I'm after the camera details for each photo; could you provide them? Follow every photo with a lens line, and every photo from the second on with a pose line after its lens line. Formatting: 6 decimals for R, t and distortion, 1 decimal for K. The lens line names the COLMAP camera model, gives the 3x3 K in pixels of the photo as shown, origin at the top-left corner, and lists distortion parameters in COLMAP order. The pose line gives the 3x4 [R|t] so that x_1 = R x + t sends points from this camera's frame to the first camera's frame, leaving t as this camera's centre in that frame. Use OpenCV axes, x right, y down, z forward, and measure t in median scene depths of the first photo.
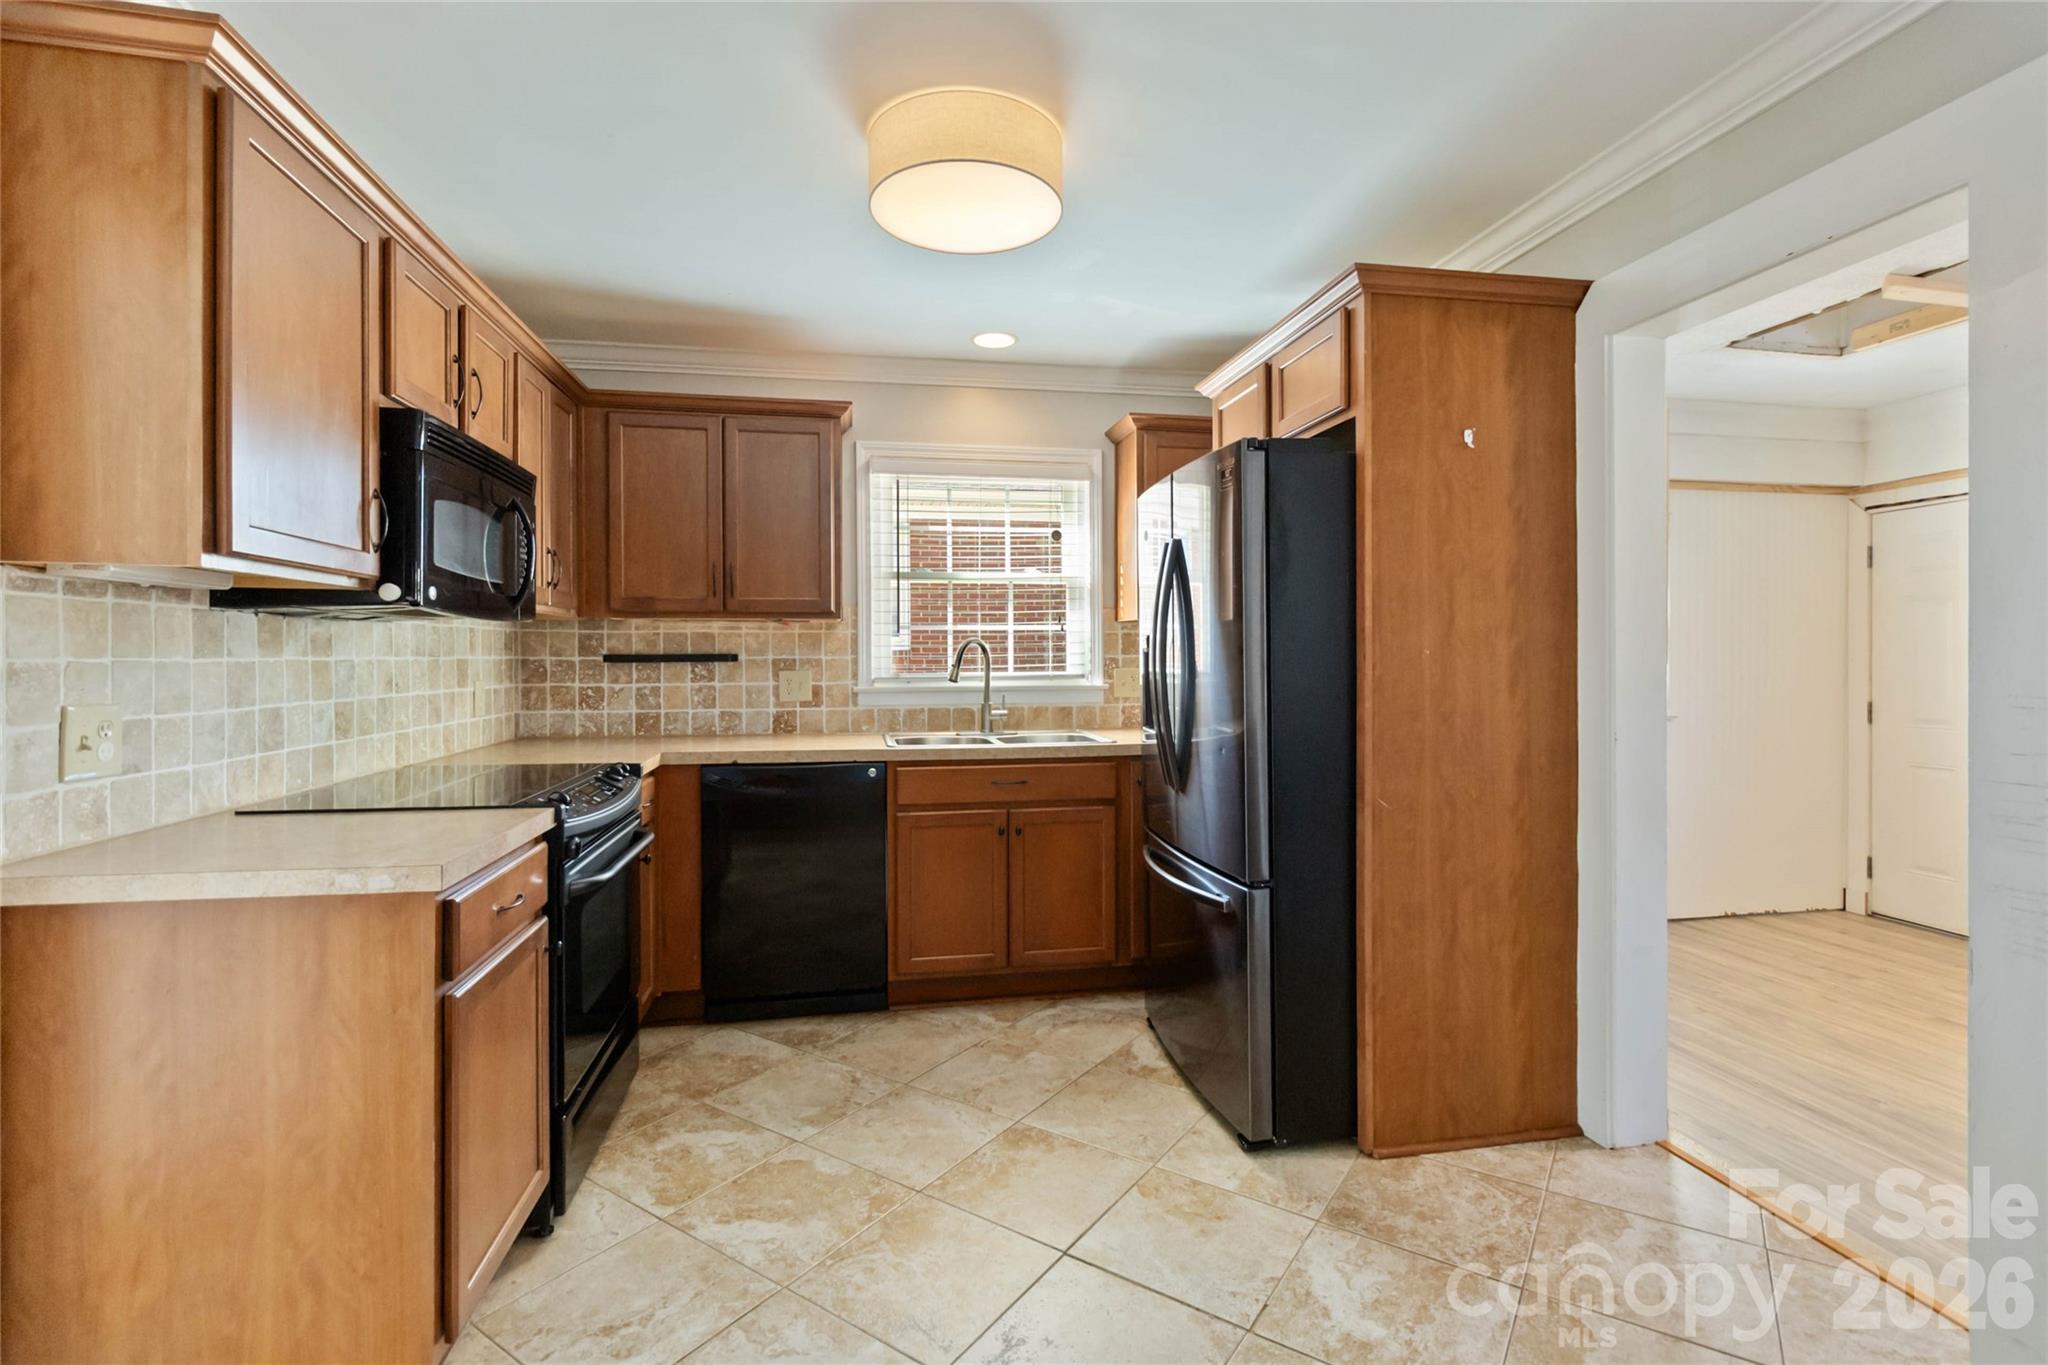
lens RADIAL K [[959.3, 0, 1030.7], [0, 959.3, 656.4], [0, 0, 1]] dist [0.001434, -0.000723]
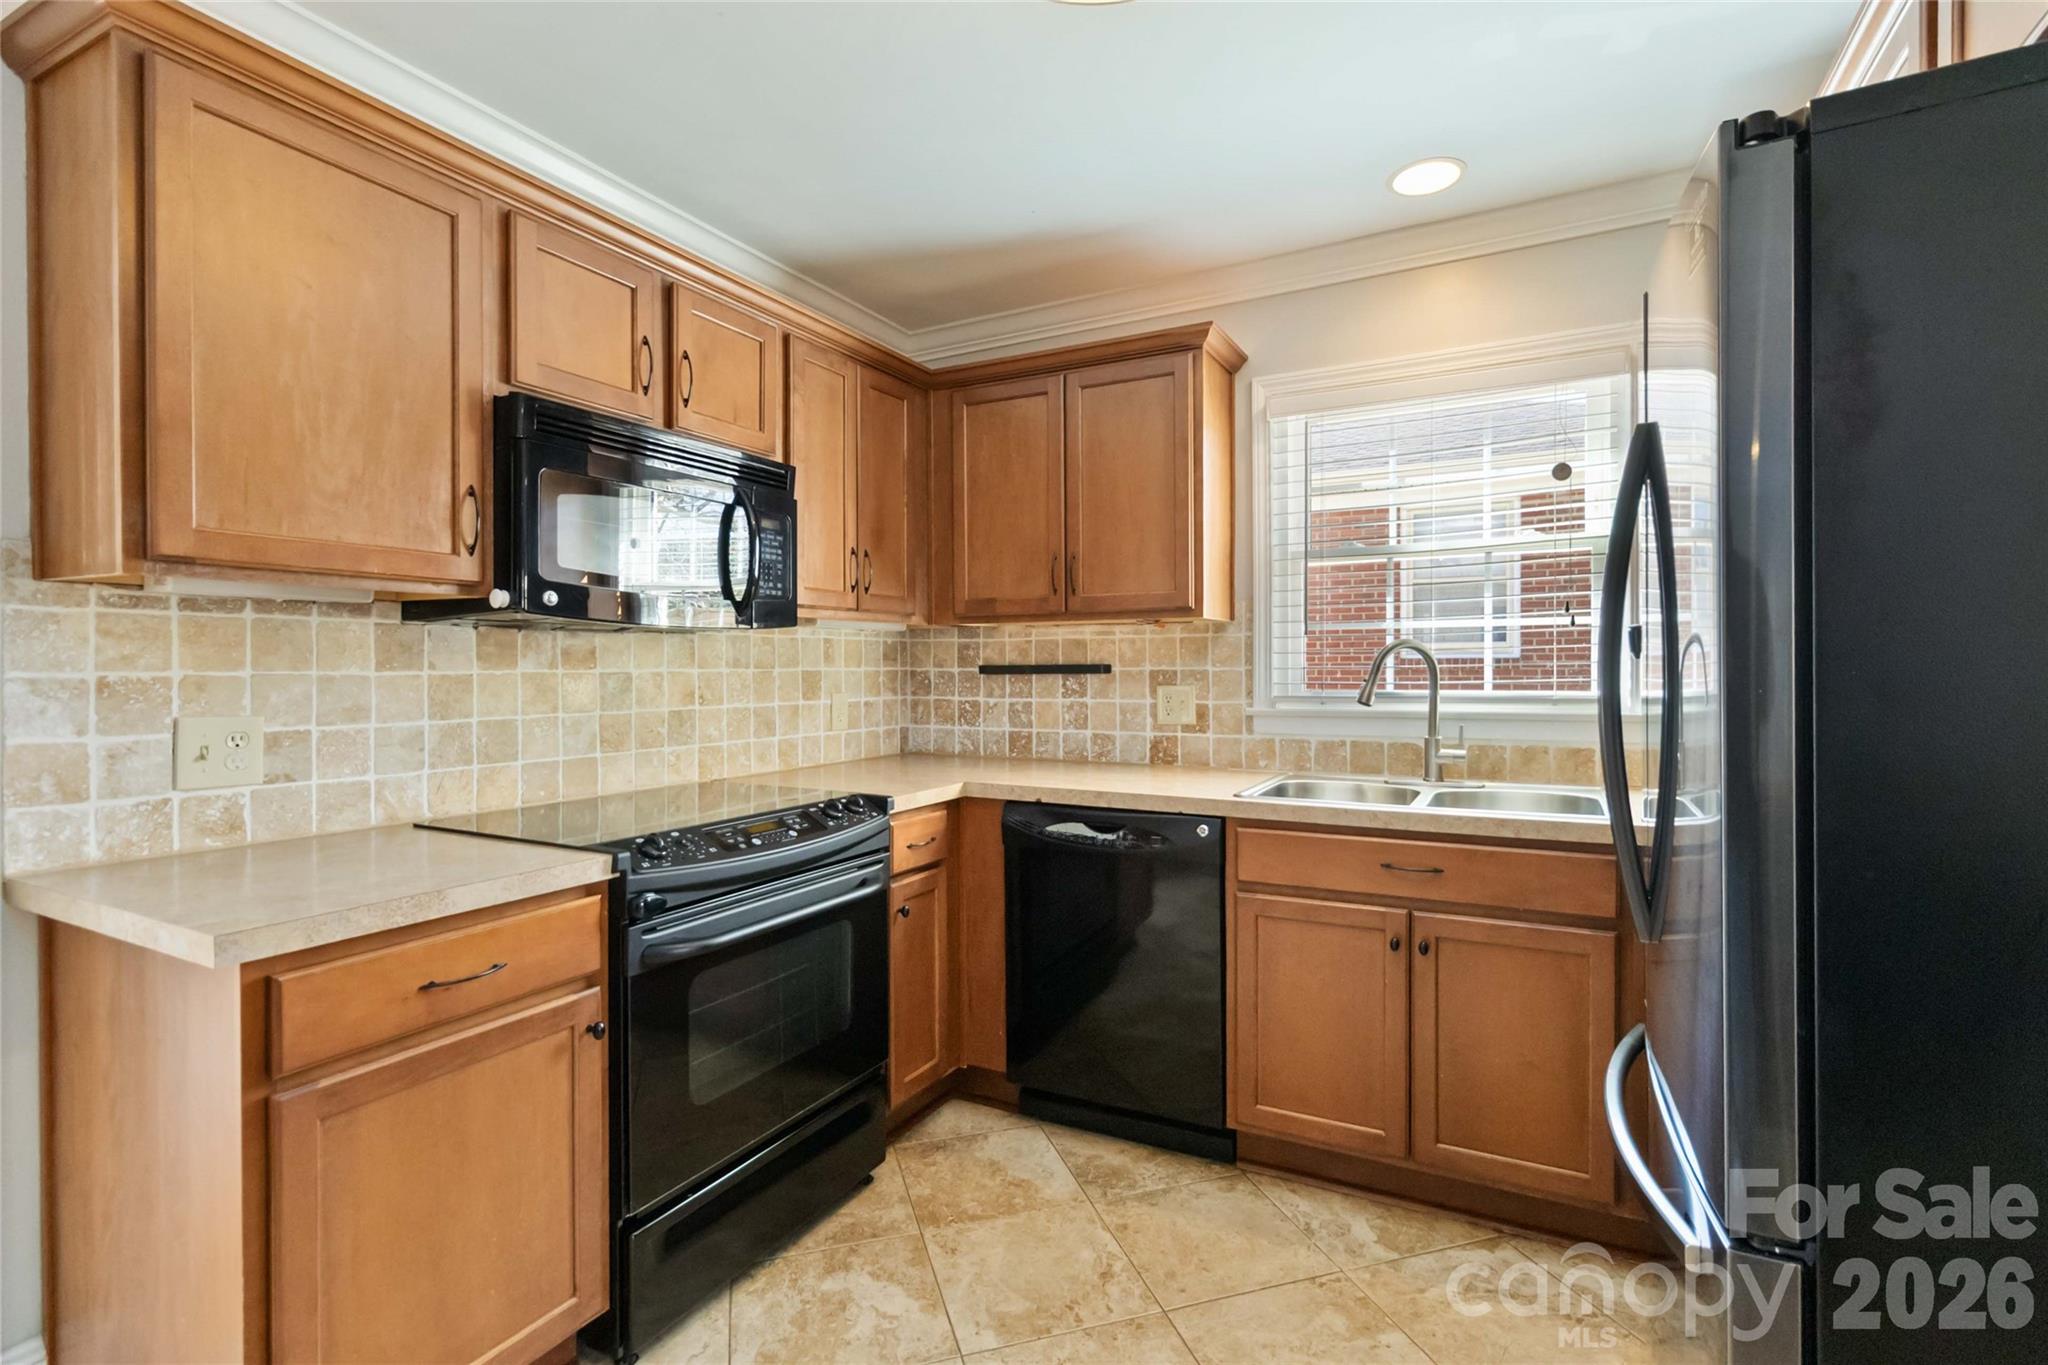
lens RADIAL K [[959.3, 0, 1023.3], [0, 959.3, 678.5], [0, 0, 1]] dist [0.001434, -0.000723]
pose [[0.781448, 0.006269, -0.623939, 0.173530], [0.001835, 0.999922, 0.012345, -0.000917], [0.623968, -0.010792, 0.781375, 0.359011]]
